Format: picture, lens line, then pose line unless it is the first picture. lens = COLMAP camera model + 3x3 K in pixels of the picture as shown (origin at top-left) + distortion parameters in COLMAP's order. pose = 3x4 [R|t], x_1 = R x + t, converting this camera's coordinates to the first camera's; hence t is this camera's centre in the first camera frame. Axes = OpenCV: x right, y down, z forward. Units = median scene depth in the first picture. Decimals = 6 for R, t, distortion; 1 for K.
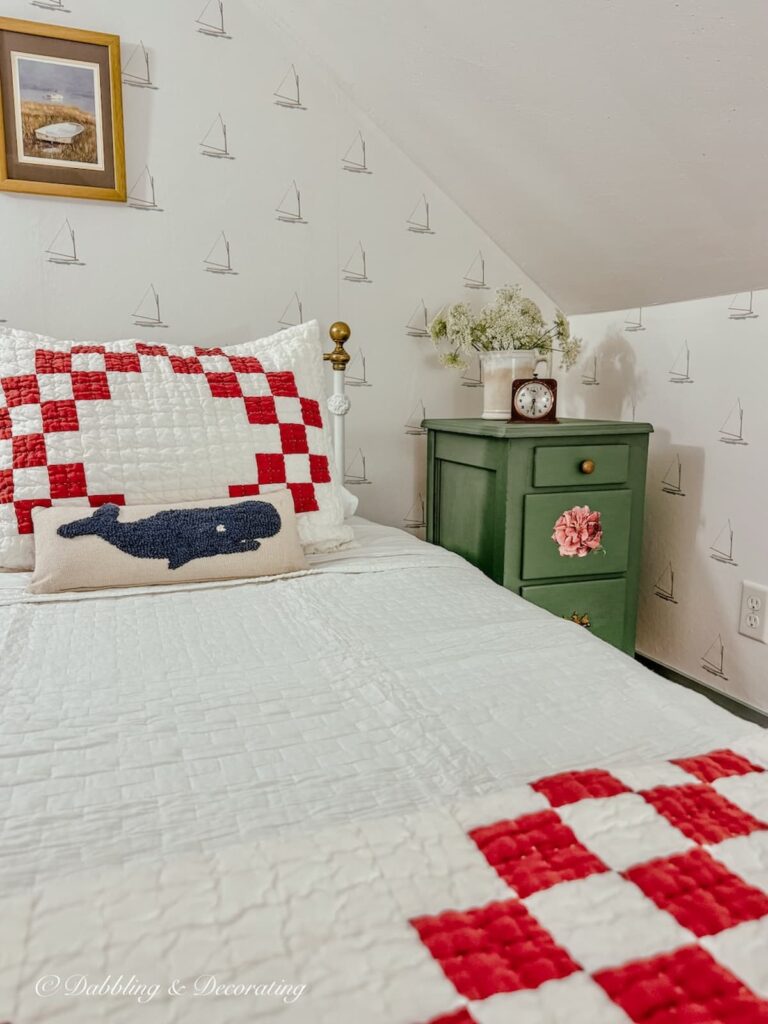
lens RADIAL K [[739.3, 0, 380.5], [0, 739.3, 513.4], [0, 0, 1]] dist [0.112653, -0.189124]
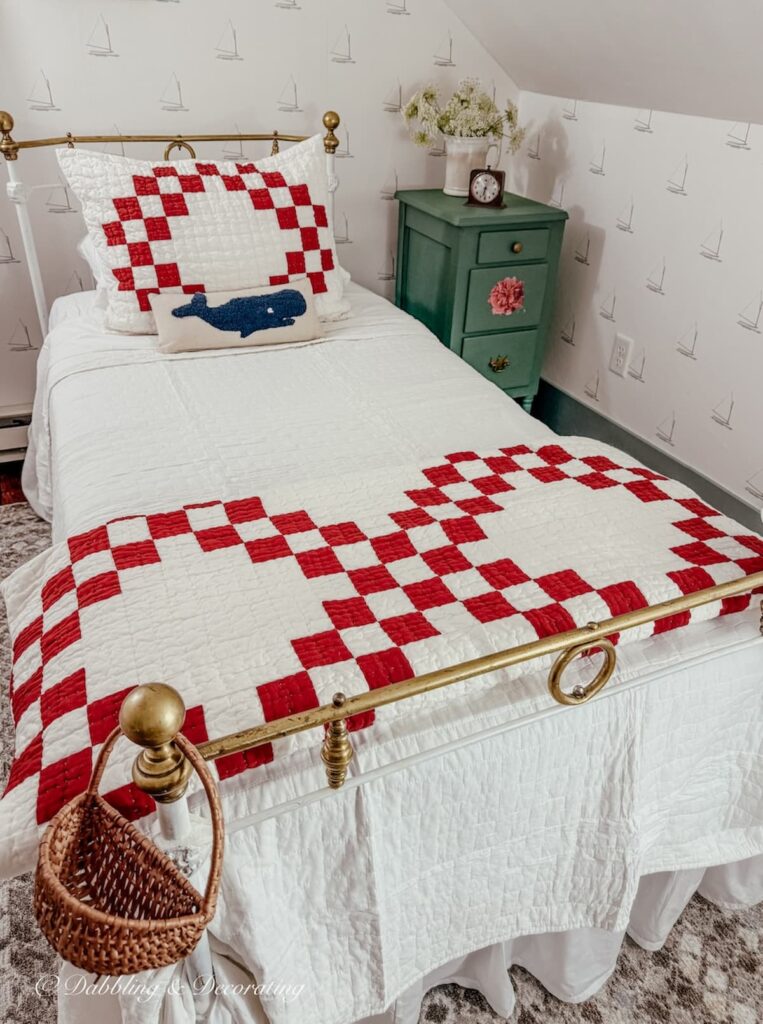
lens RADIAL K [[763.3, 0, 381.5], [0, 763.3, 512.0], [0, 0, 1]] dist [0.138852, -0.293547]
pose [[0.997940, -0.001861, 0.064135, -0.071124], [-0.022520, 0.925825, 0.377280, -0.167930], [-0.060080, -0.377947, 0.923876, -0.551766]]
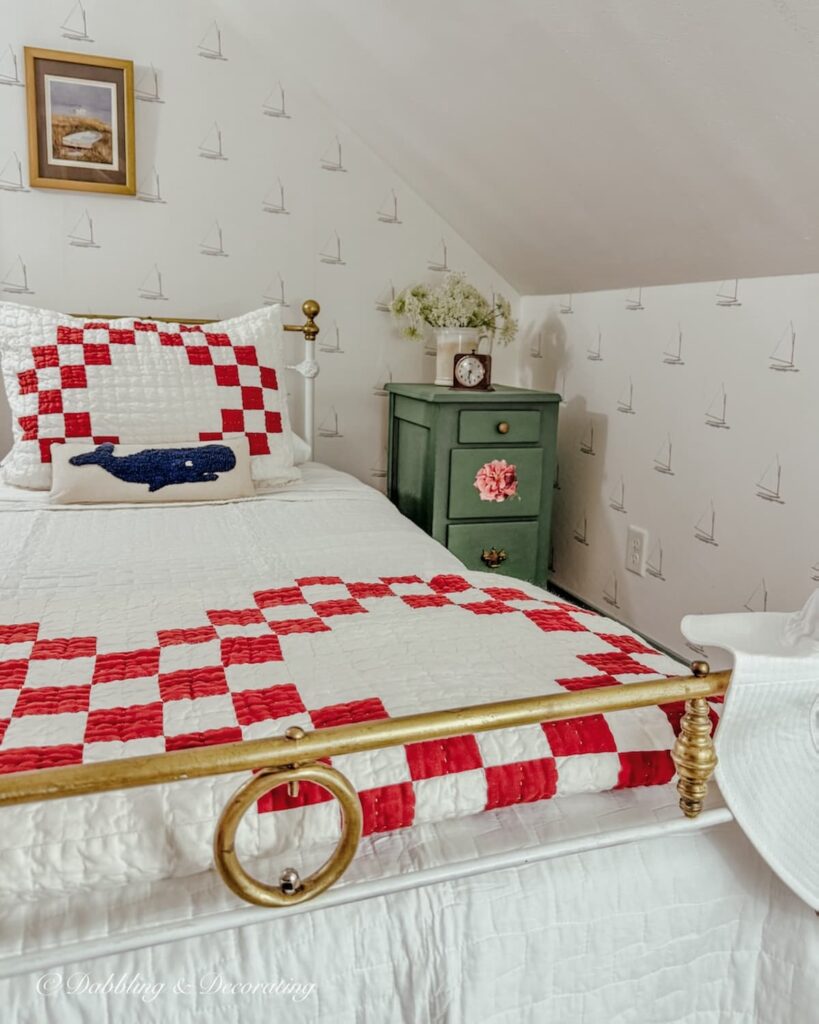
lens RADIAL K [[804.2, 0, 408.2], [0, 804.2, 481.1], [0, 0, 1]] dist [0.151343, -0.324821]
pose [[0.999242, 0.032705, -0.021127, 0.177759], [-0.032522, 0.999431, 0.008928, 0.021290], [0.021407, -0.008234, 0.999737, -0.386038]]
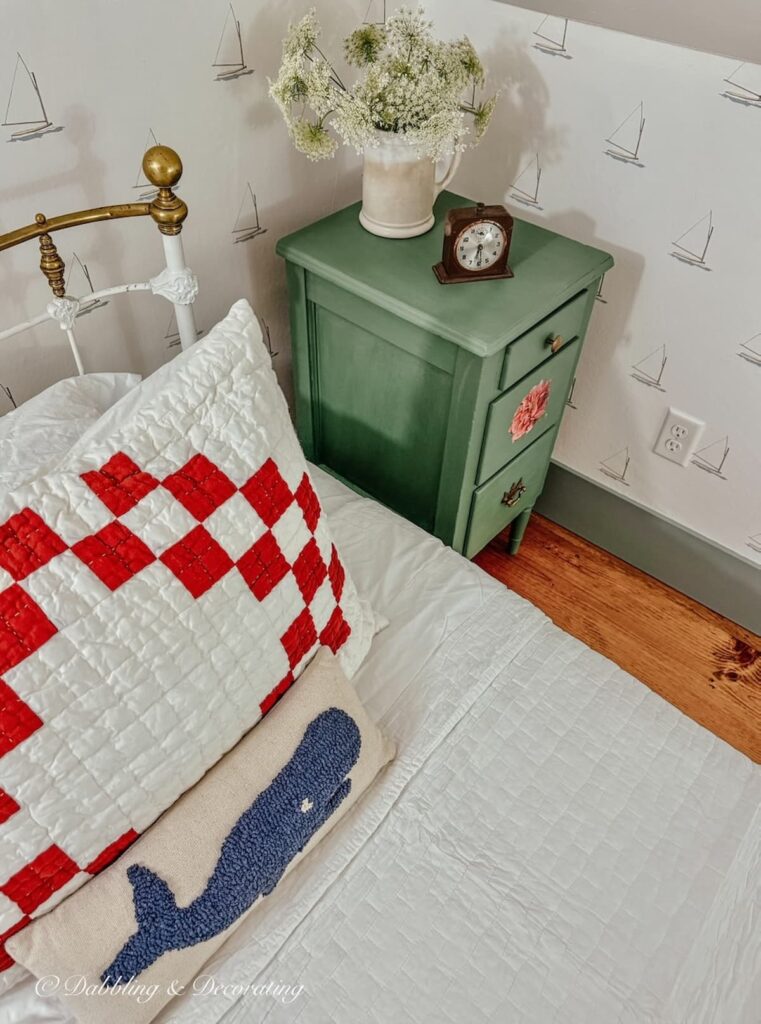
lens RADIAL K [[762.6, 0, 377.2], [0, 762.6, 516.8], [0, 0, 1]] dist [-0.002425, -0.002114]
pose [[0.874170, -0.334960, 0.351610, -0.255751], [0.053979, 0.786576, 0.615129, -0.484669], [-0.482611, -0.518748, 0.705682, 0.517572]]
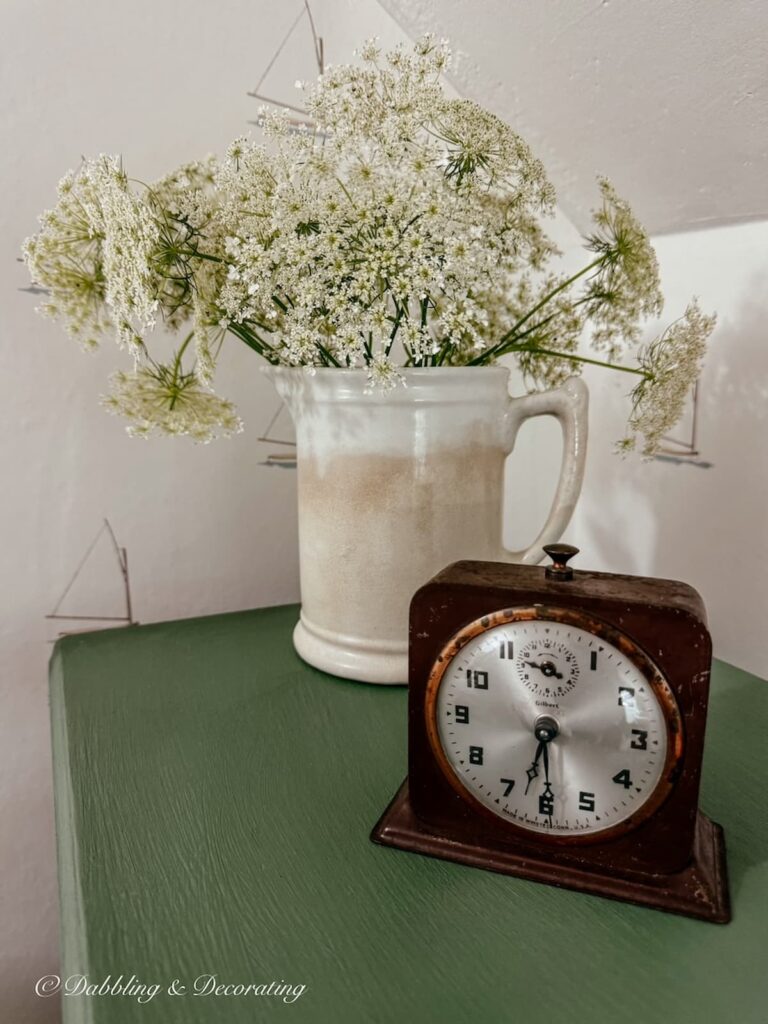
lens RADIAL K [[736.3, 0, 385.8], [0, 736.3, 511.9], [0, 0, 1]] dist [0.010726, -0.008473]
pose [[0.997041, -0.015154, 0.075360, 0.207862], [0.012685, 0.999371, 0.033123, -0.248935], [-0.075815, -0.032069, 0.996606, 1.065077]]
